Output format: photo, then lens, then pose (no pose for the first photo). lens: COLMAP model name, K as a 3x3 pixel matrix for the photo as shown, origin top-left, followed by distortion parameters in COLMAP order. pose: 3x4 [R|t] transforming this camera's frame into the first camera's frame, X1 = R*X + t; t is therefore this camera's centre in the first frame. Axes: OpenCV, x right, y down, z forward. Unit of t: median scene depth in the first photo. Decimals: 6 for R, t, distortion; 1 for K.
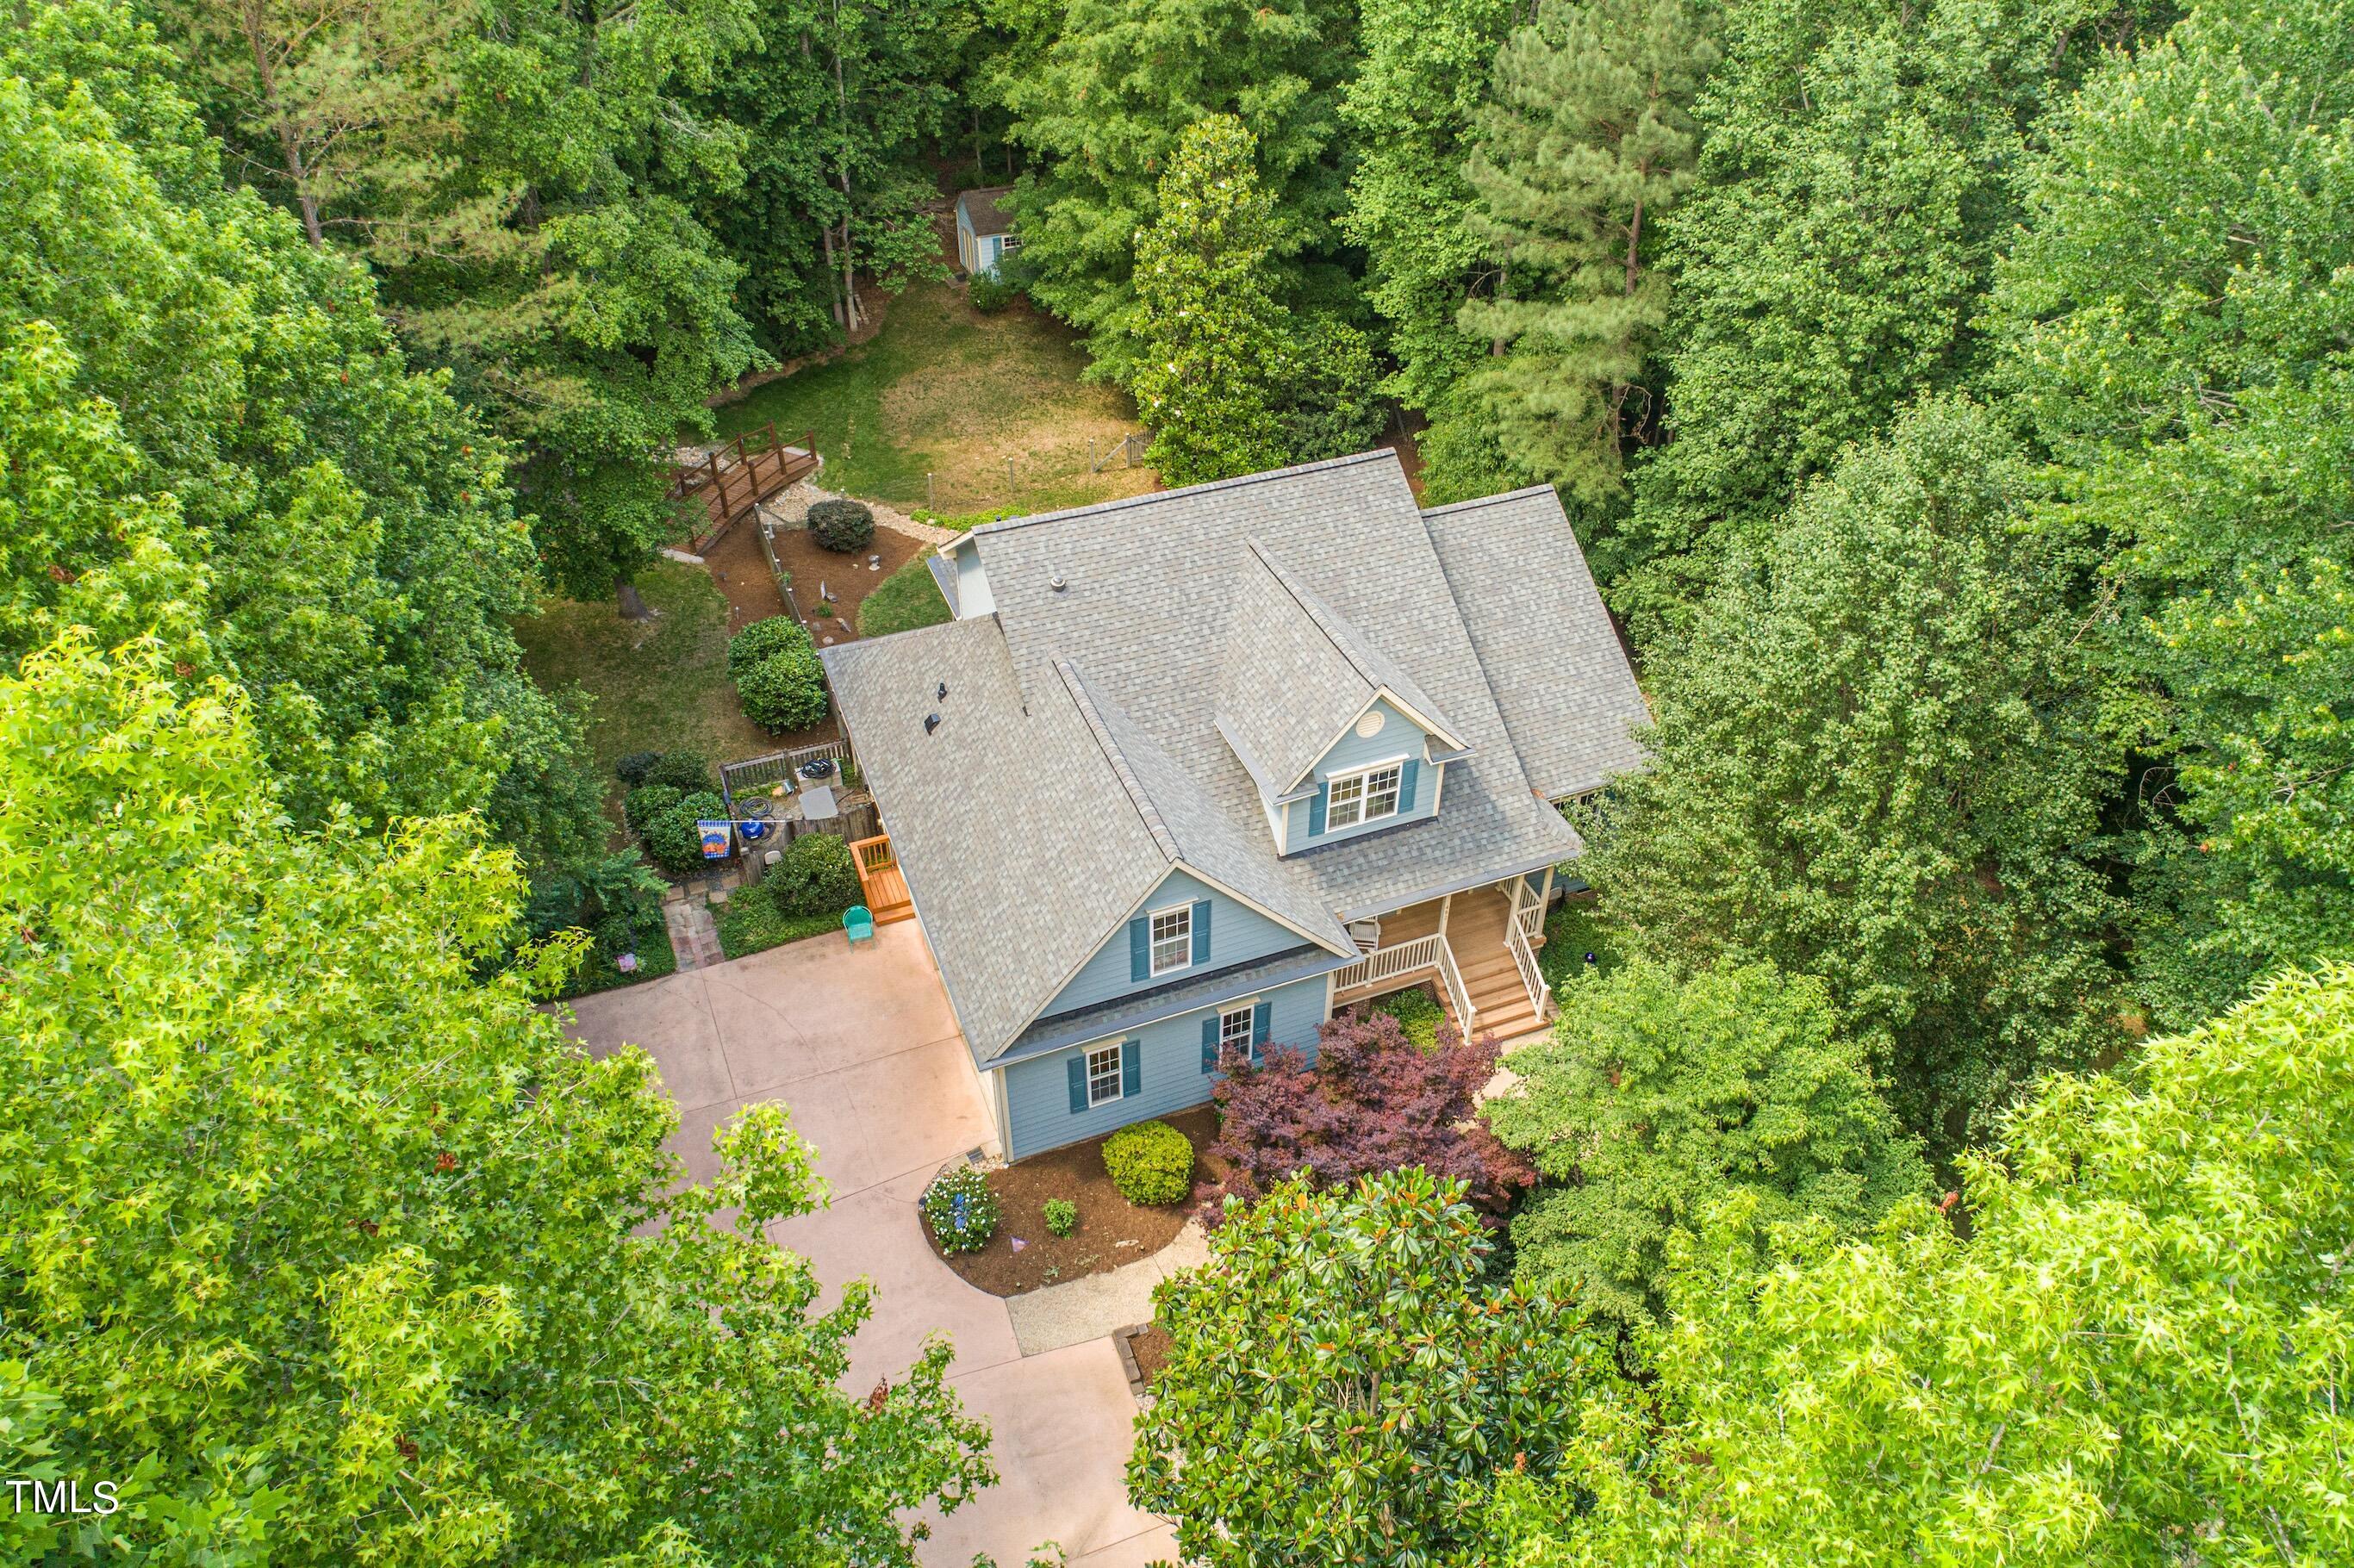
lens RADIAL K [[1578.0, 0, 1177.0], [0, 1578.0, 784.0], [0, 0, 1]] dist [-0.005884, 0.005839]
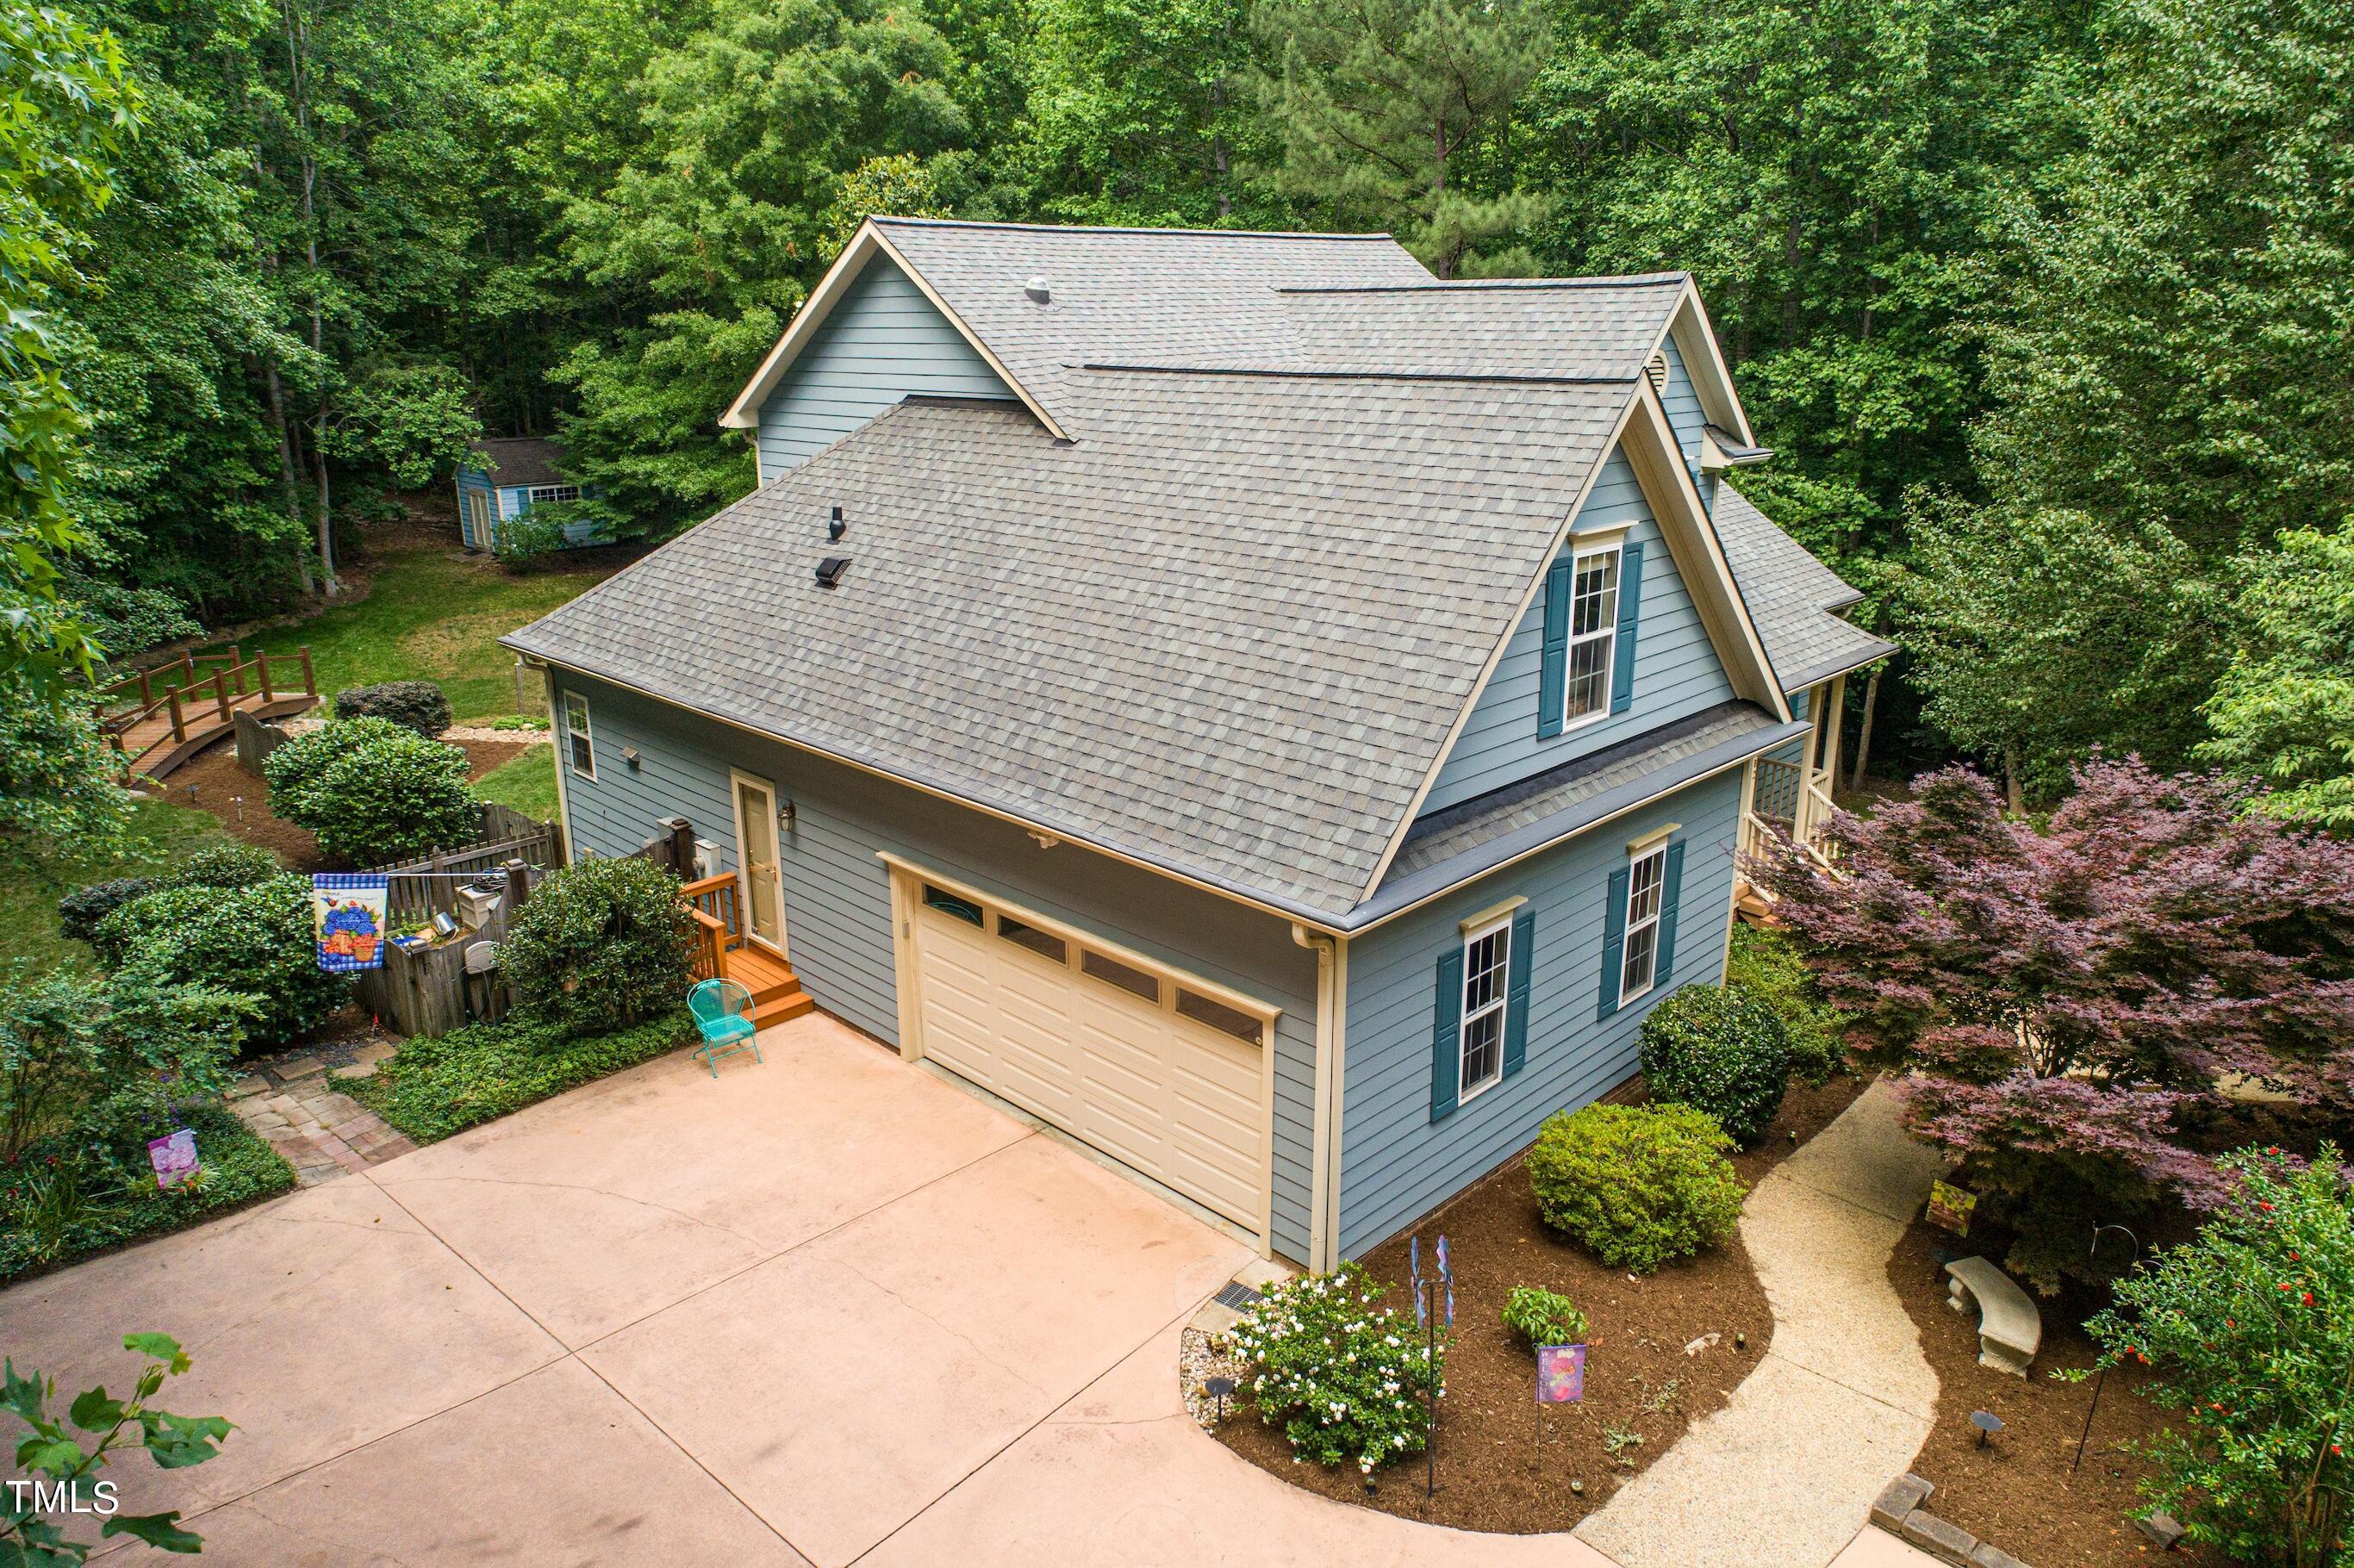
lens RADIAL K [[1566.2, 0, 1177.0], [0, 1566.2, 784.0], [0, 0, 1]] dist [-0.000283, -0.001739]
pose [[0.915632, -0.123270, 0.382652, -0.271755], [0.253094, 0.916280, -0.310441, 0.226610], [-0.312348, 0.381097, 0.870175, 0.573327]]
